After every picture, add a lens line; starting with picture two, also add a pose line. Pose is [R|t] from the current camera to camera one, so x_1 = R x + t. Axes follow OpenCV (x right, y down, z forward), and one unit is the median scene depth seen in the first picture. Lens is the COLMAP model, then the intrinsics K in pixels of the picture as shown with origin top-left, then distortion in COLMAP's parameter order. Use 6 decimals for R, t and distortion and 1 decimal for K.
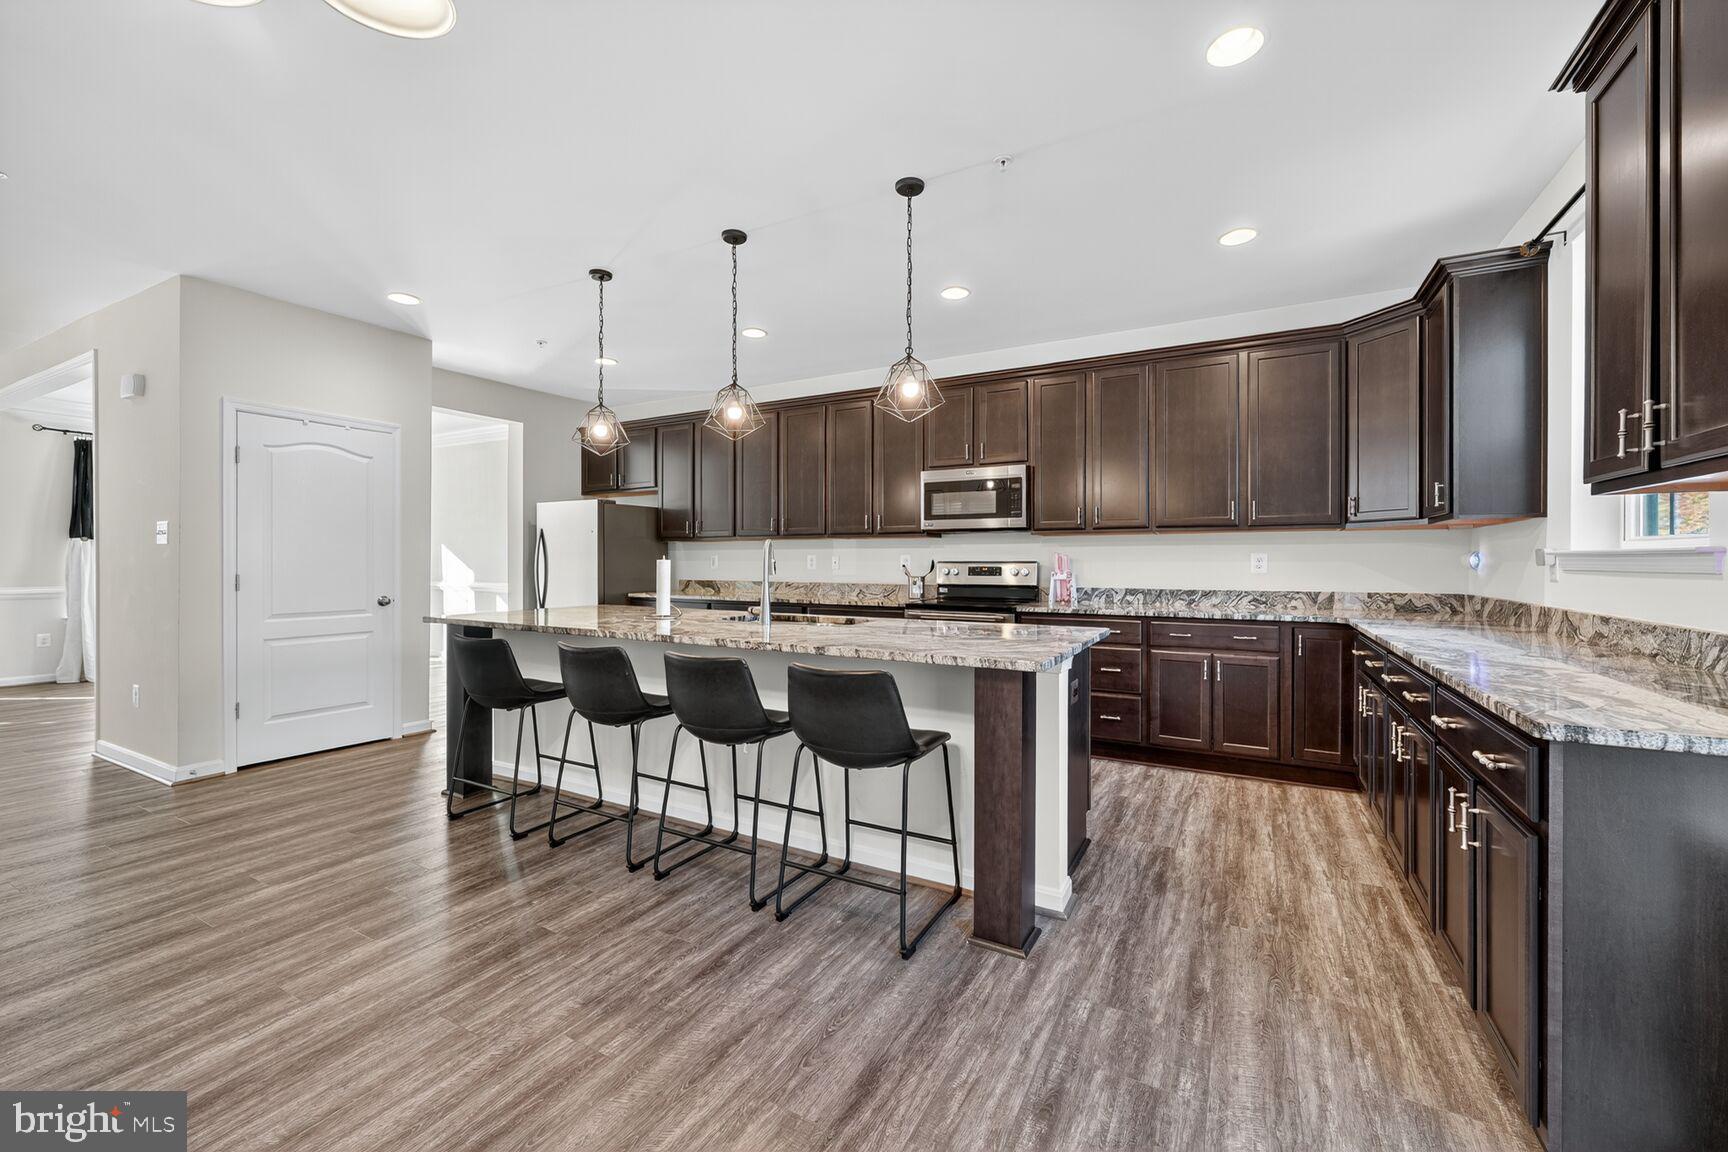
lens RADIAL K [[690.0, 0, 865.5], [0, 690.0, 563.7], [0, 0, 1]] dist [-0.008910, 0.001004]
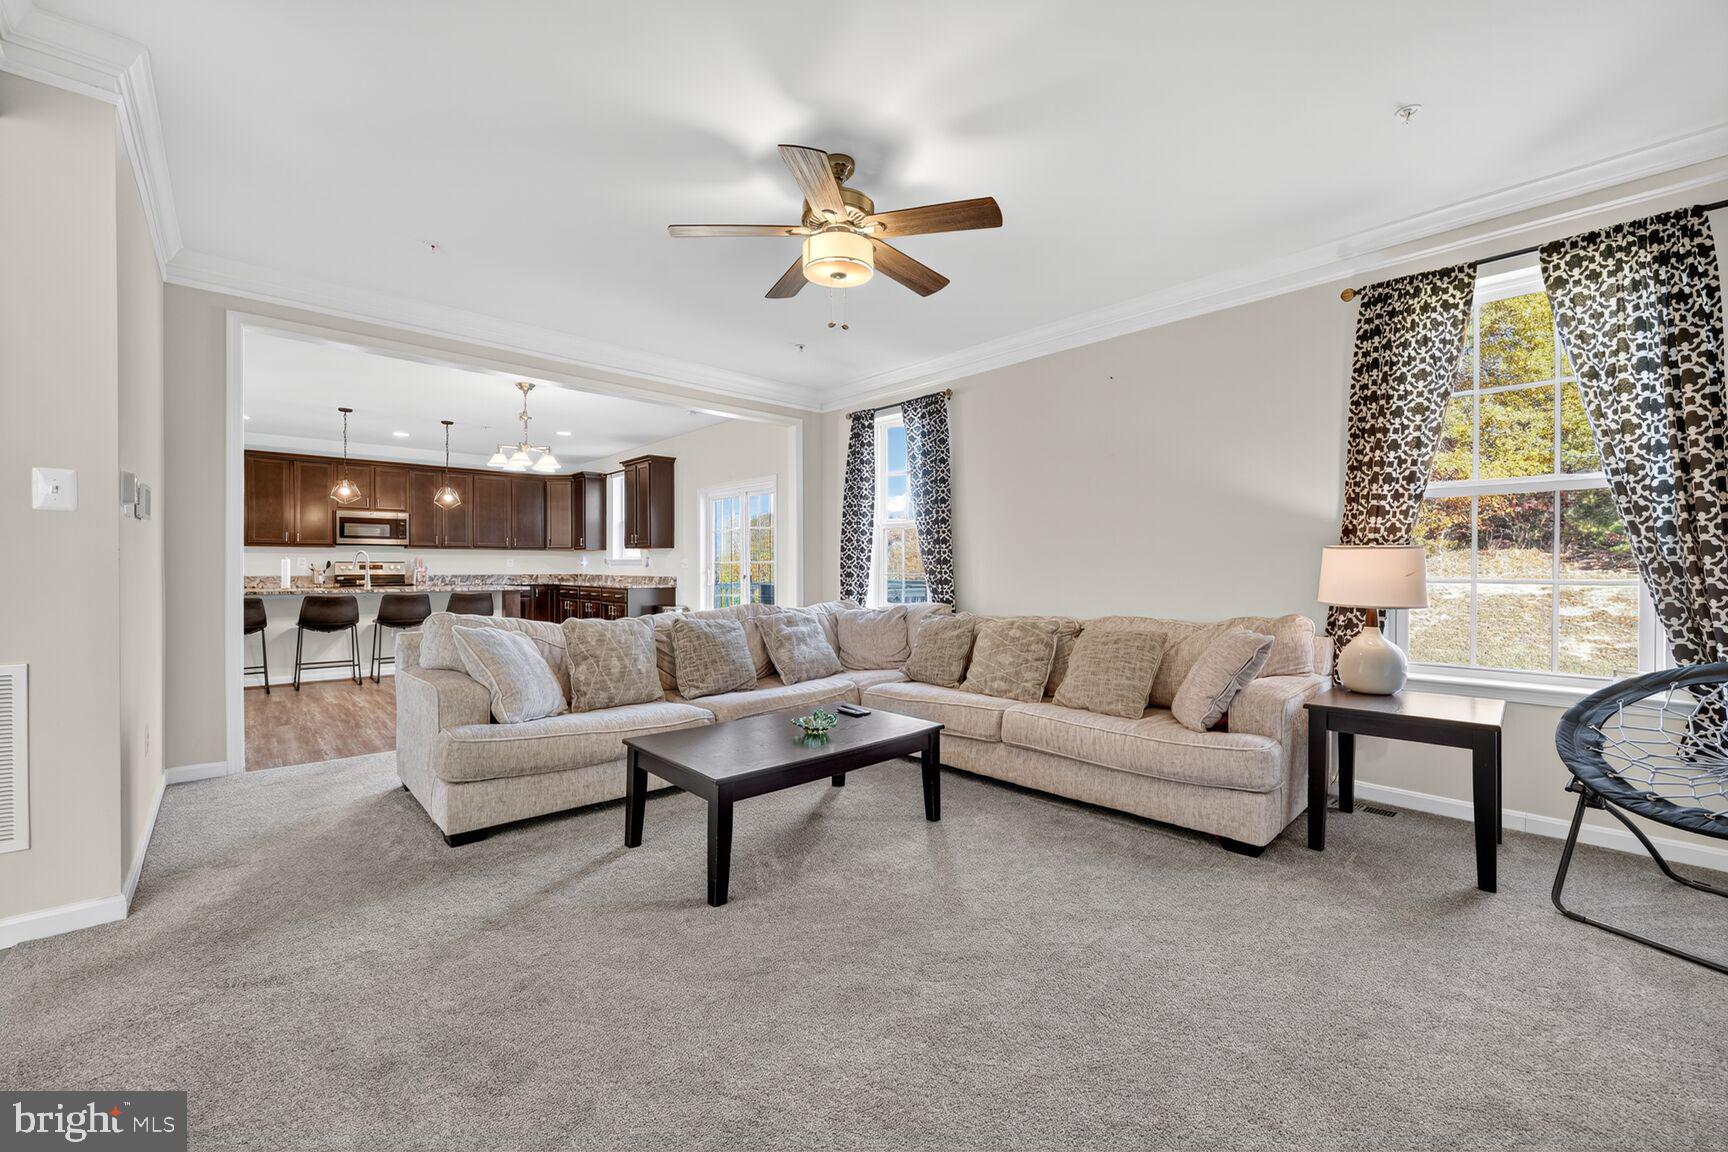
lens RADIAL K [[690.0, 0, 856.0], [0, 690.0, 569.3], [0, 0, 1]] dist [-0.008910, 0.001004]
pose [[0.320717, -0.000419, 0.947175, -1.213188], [0.006610, 0.999977, -0.001796, 0.029823], [-0.947152, 0.006837, 0.320712, -0.846072]]
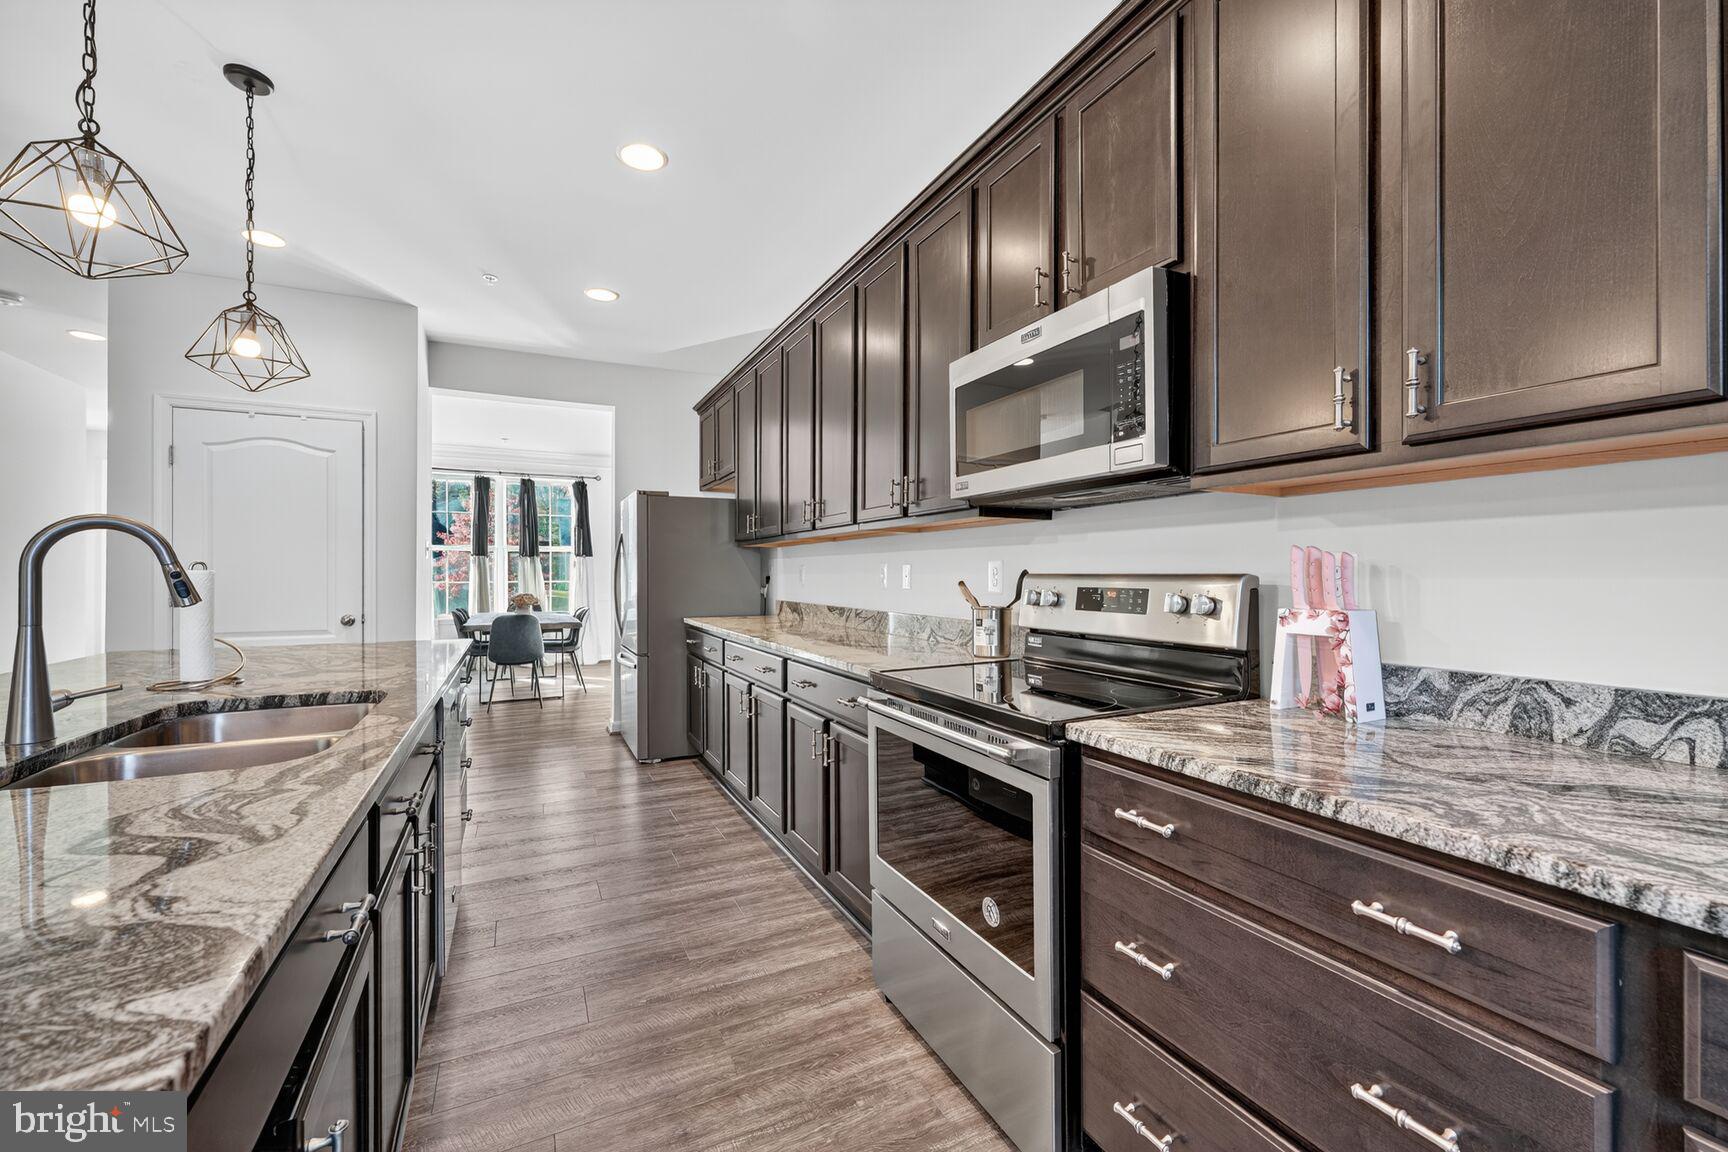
lens RADIAL K [[690.0, 0, 855.6], [0, 690.0, 576.4], [0, 0, 1]] dist [-0.008910, 0.001004]
pose [[0.815163, 0.004529, -0.579214, 0.300081], [-0.005769, 0.999983, -0.000300, -0.001035], [0.579203, 0.003586, 0.815175, 0.656936]]
